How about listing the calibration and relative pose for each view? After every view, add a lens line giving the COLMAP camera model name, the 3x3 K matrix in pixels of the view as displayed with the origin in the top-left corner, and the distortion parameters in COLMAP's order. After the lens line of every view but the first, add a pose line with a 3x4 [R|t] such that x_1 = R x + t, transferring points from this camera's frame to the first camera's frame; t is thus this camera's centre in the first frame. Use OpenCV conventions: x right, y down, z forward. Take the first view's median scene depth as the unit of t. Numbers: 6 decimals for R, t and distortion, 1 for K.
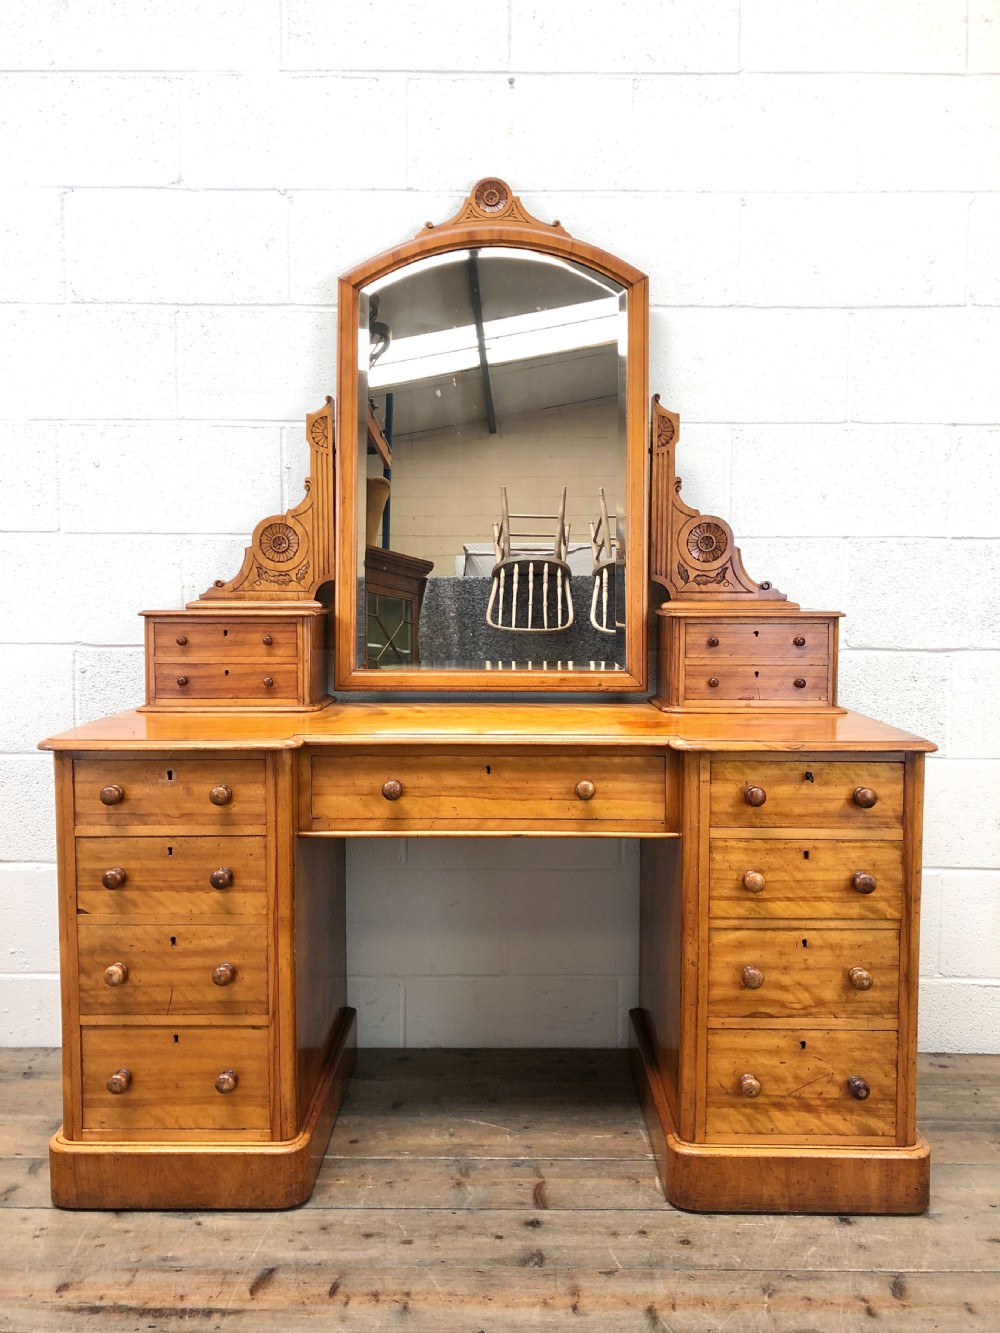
lens RADIAL K [[1097.0, 0, 497.2], [0, 1097.0, 654.8], [0, 0, 1]] dist [0.015727, -0.013687]
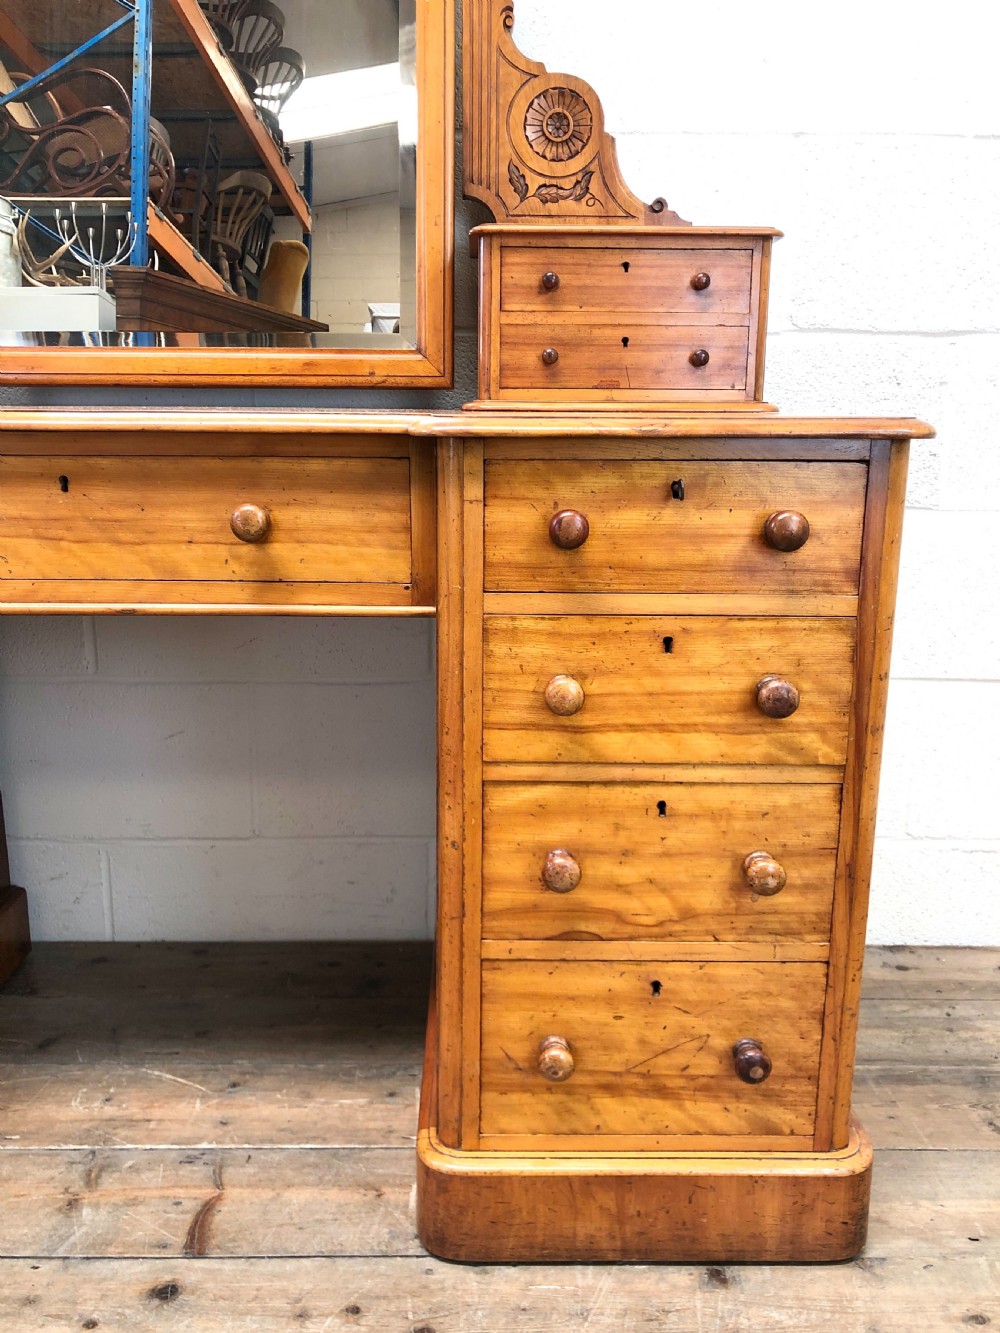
lens RADIAL K [[1097.0, 0, 500.0], [0, 1097.0, 658.9], [0, 0, 1]] dist [0.015727, -0.013687]
pose [[0.999762, 0.001660, 0.021757, 0.170000], [-0.005130, 0.987035, 0.160423, 0.094868], [-0.021209, -0.160497, 0.986808, 0.438816]]
